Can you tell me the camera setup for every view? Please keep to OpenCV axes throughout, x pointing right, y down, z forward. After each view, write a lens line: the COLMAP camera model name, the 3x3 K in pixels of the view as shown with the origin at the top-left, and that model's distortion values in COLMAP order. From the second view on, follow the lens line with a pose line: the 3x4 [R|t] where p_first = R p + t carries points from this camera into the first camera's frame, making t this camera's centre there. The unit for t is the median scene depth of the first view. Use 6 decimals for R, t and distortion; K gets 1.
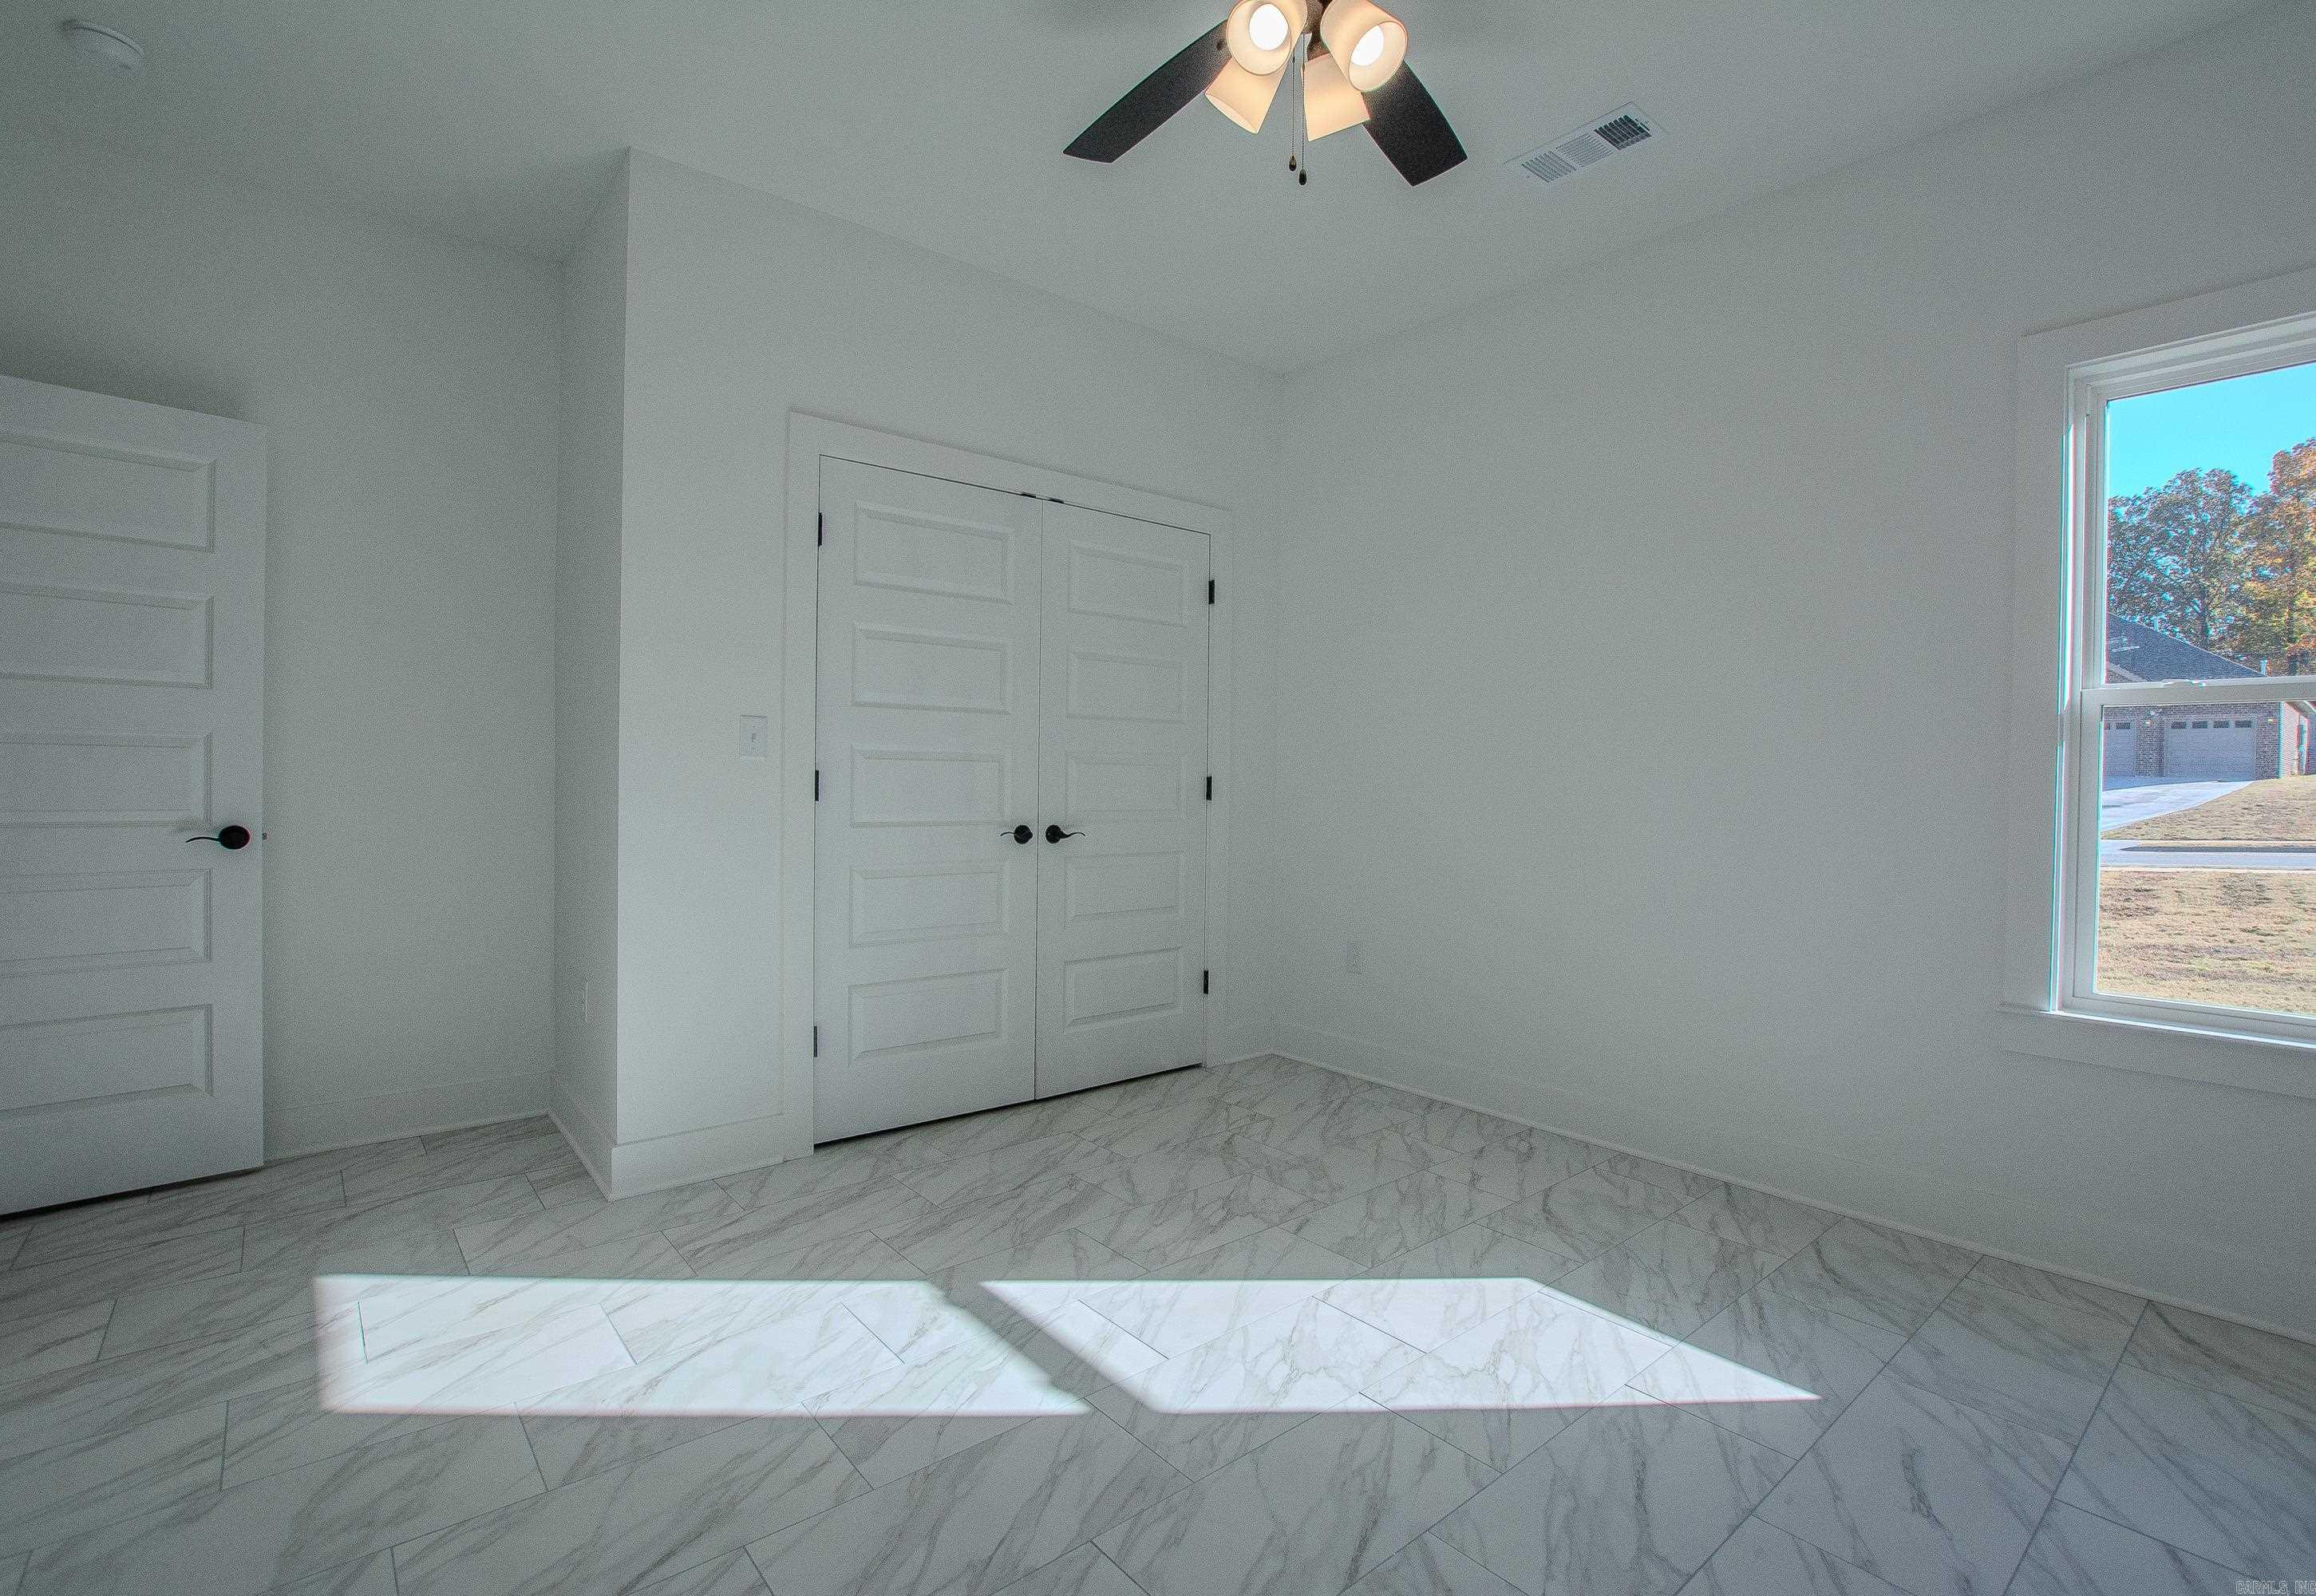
lens RADIAL K [[1076.1, 0, 1172.3], [0, 1076.1, 787.8], [0, 0, 1]] dist [-0.030796, 0.003069]
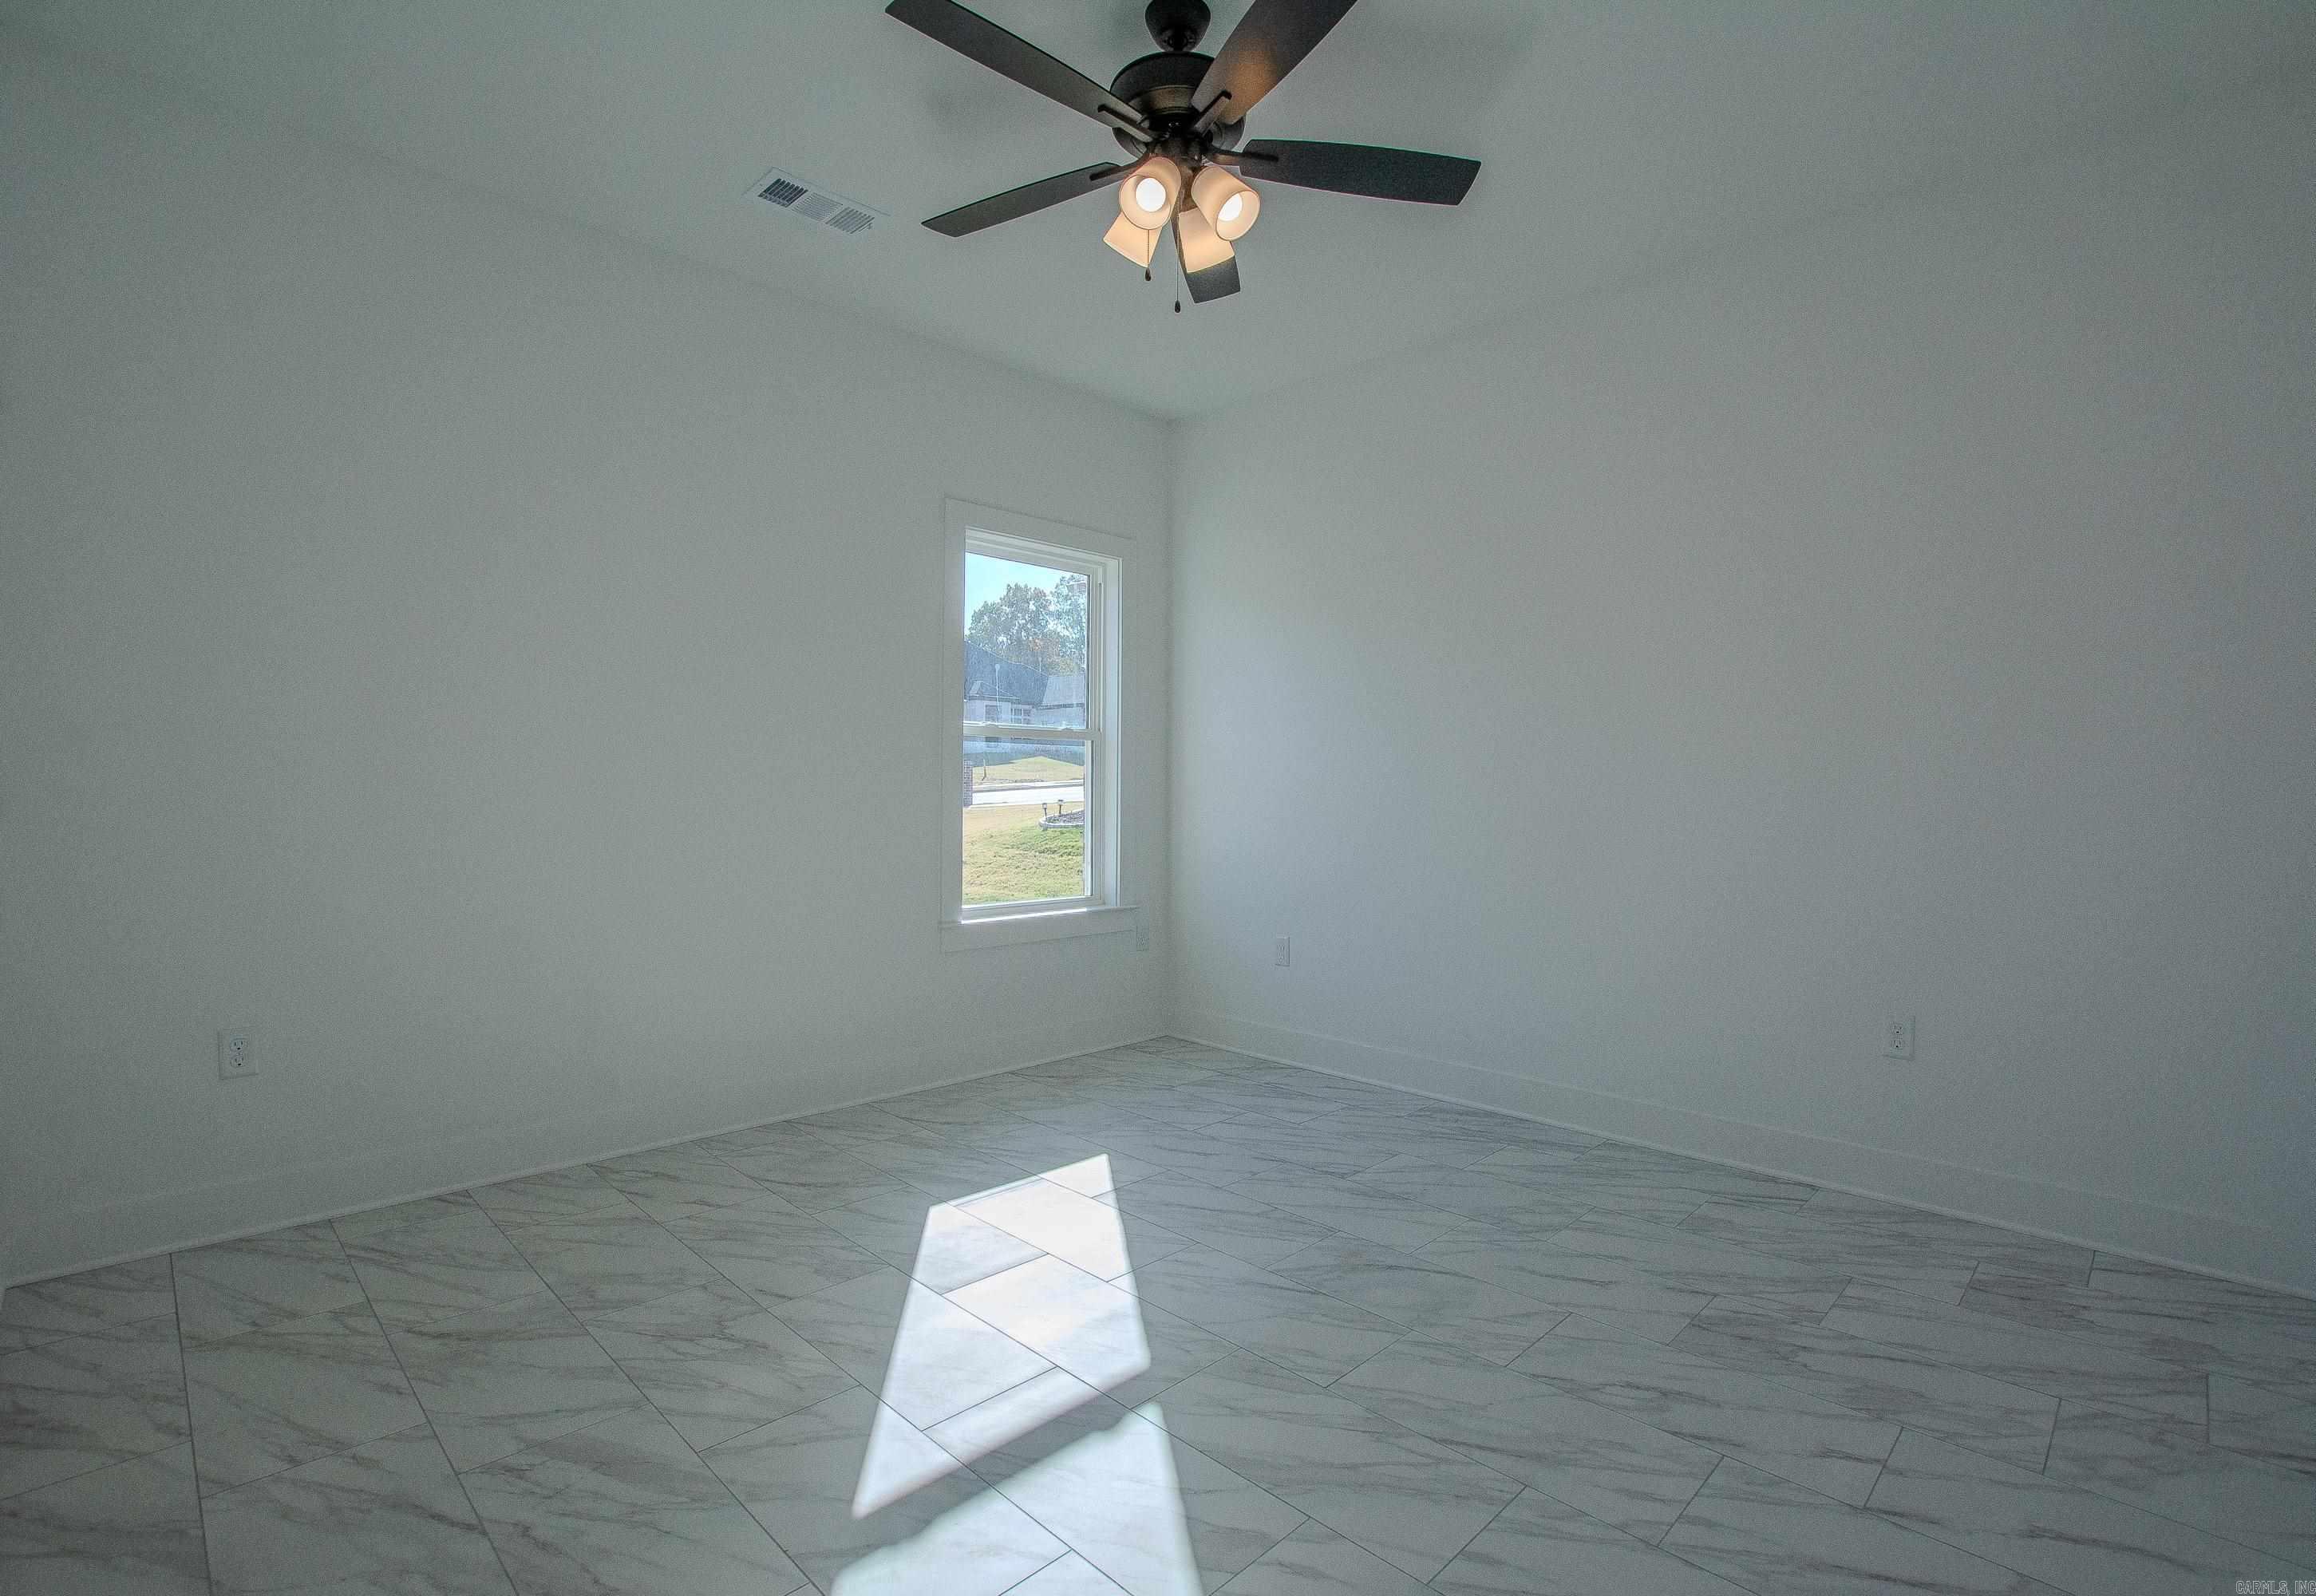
lens RADIAL K [[1076.1, 0, 1168.9], [0, 1076.1, 793.6], [0, 0, 1]] dist [-0.030796, 0.003069]
pose [[-0.090694, -0.019612, 0.995686, -0.753138], [-0.000530, 0.999807, 0.019645, -0.016209], [-0.995879, 0.001254, -0.090686, 0.743048]]
